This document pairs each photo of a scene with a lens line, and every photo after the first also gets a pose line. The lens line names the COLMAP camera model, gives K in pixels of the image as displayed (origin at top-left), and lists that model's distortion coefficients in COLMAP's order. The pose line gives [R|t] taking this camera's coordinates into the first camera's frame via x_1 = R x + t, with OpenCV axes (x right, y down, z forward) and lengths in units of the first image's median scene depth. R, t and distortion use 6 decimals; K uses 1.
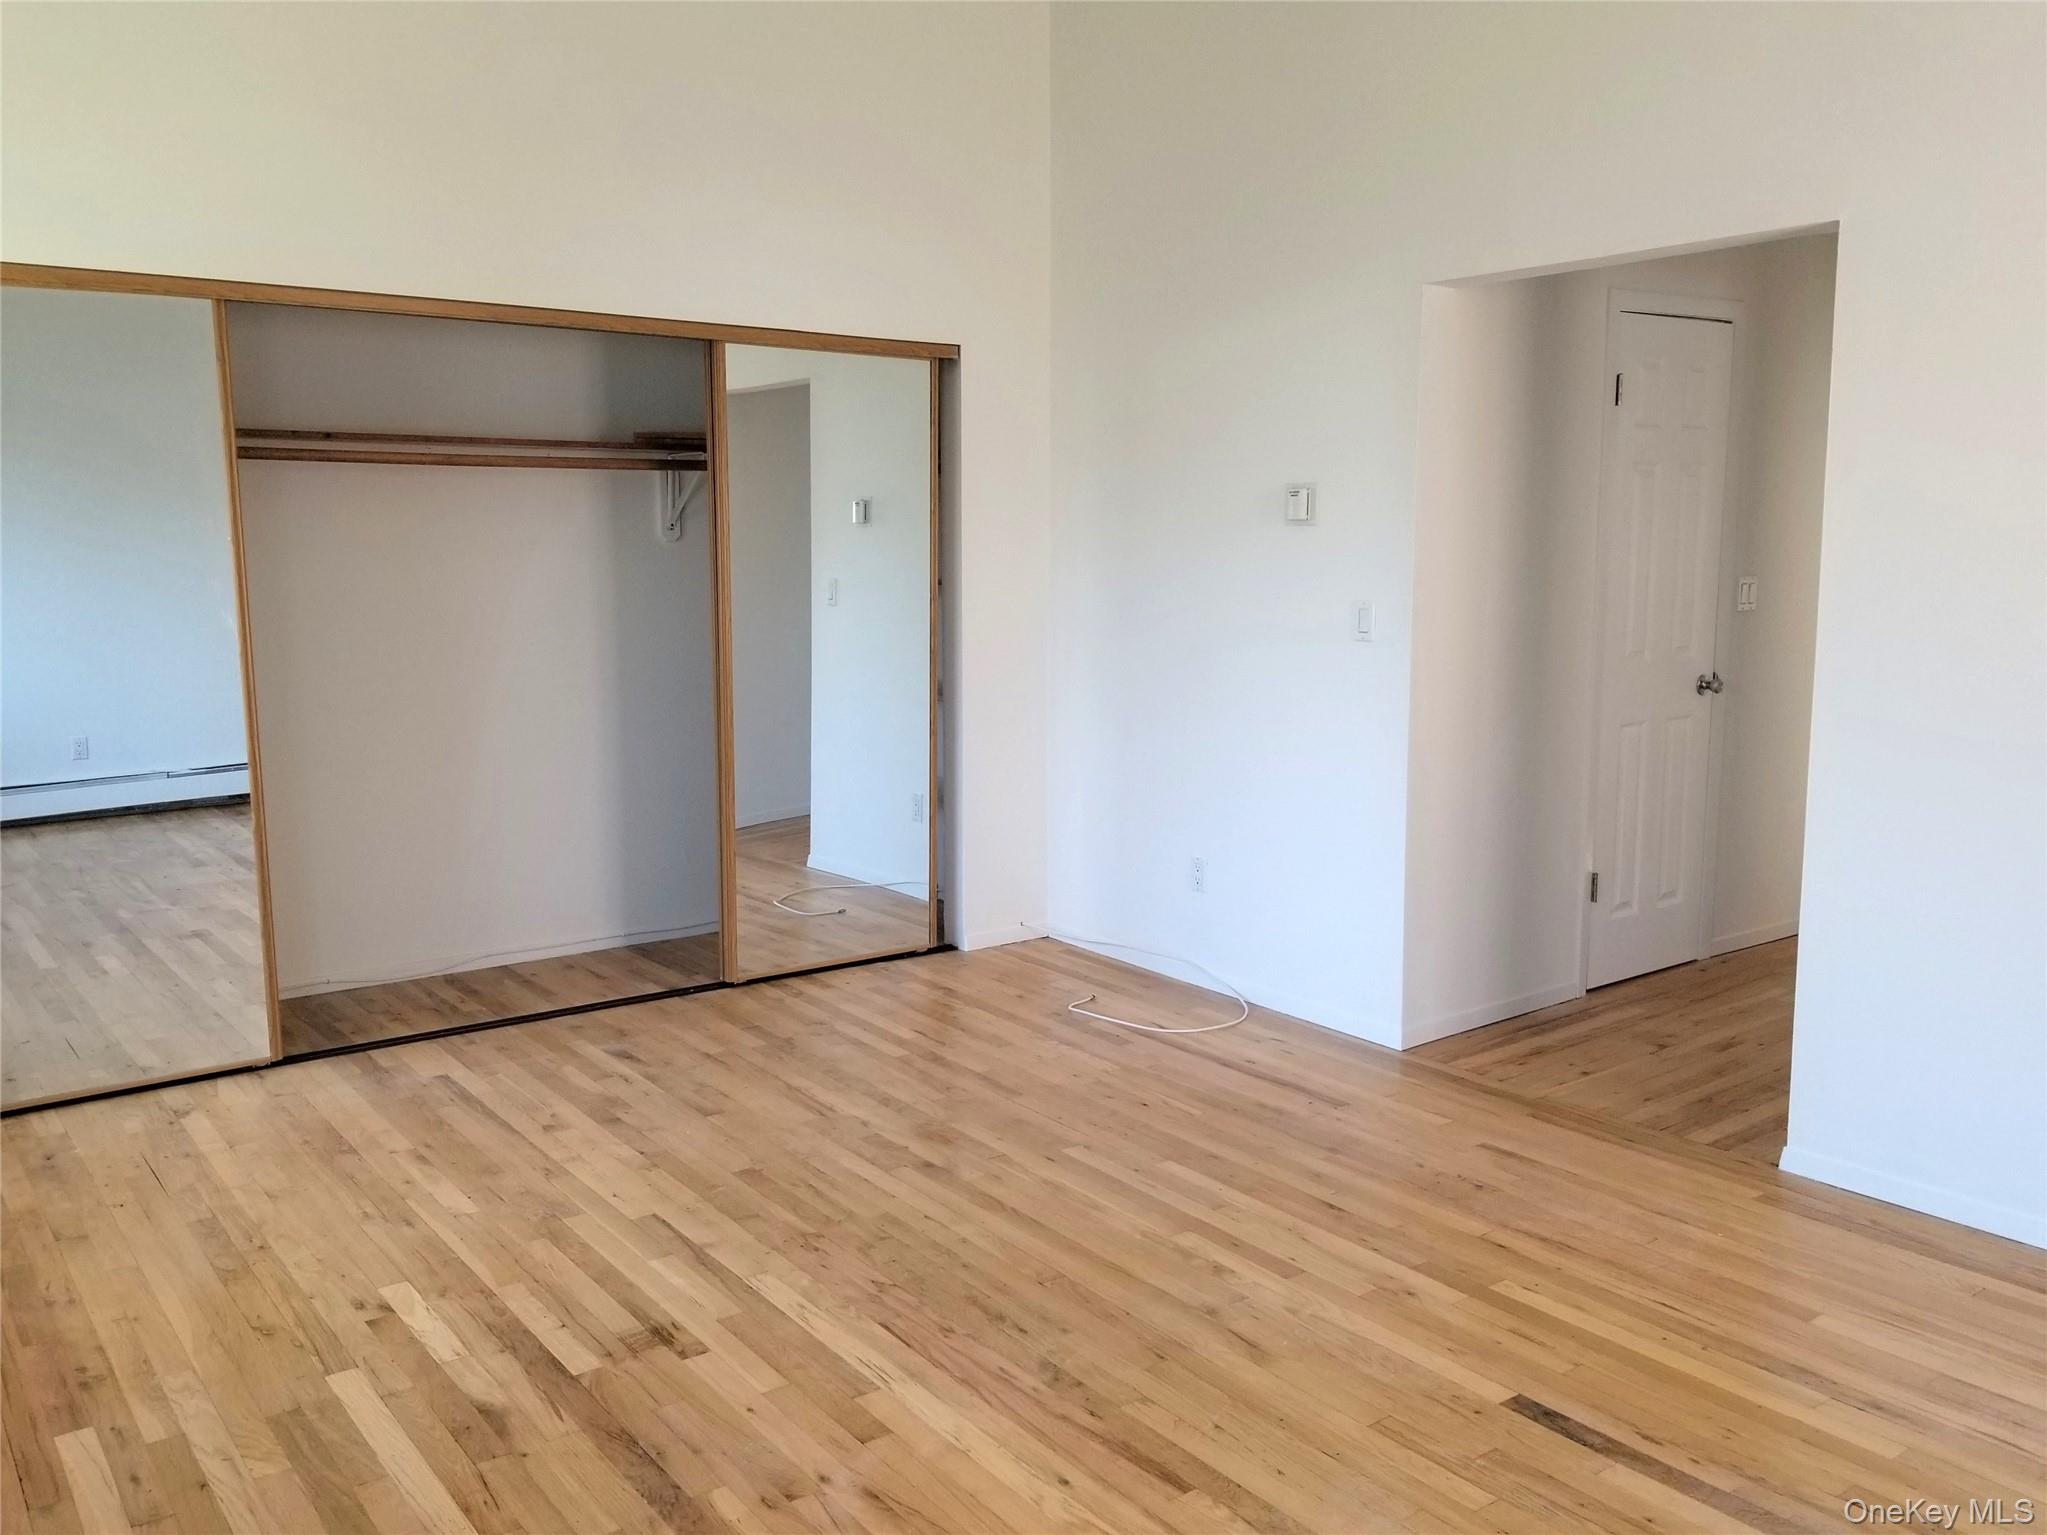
lens RADIAL K [[1613.7, 0, 1023.5], [0, 1613.7, 767.5], [0, 0, 1]] dist [-0.000371, -0.000557]
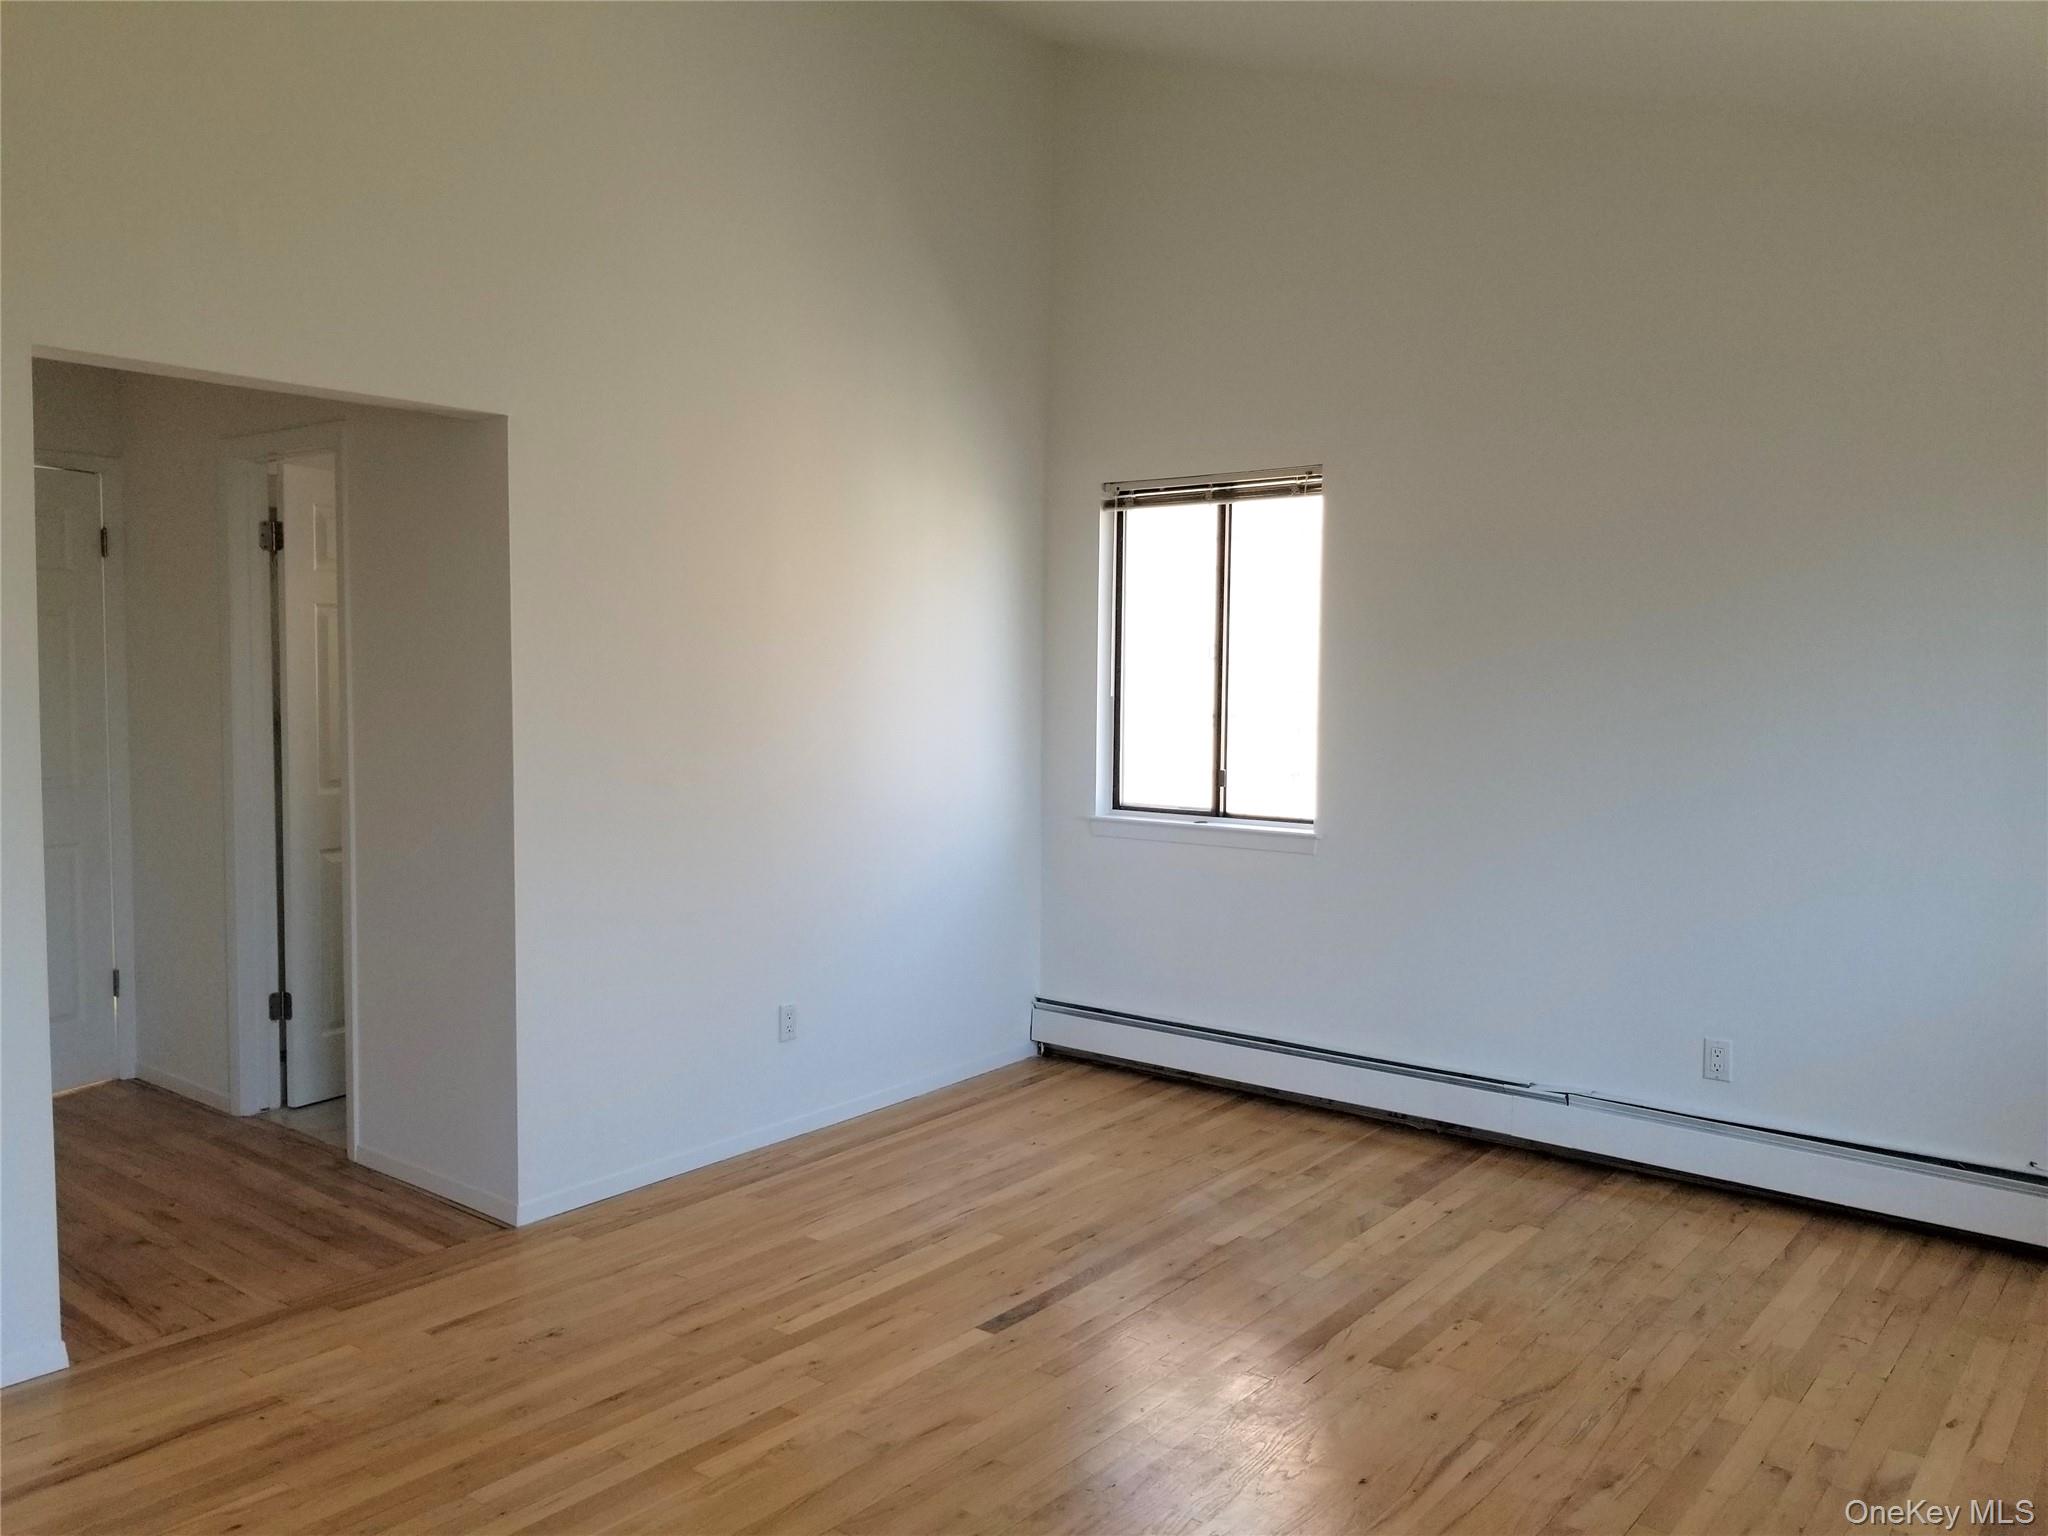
lens RADIAL K [[1561.4, 0, 948.8], [0, 1561.4, 773.6], [0, 0, 1]] dist [0.001719, 0.000694]
pose [[-0.213043, -0.061471, 0.975107, -0.785810], [0.133947, 0.986758, 0.091471, -0.153108], [-0.967818, 0.150100, -0.201988, 1.059230]]
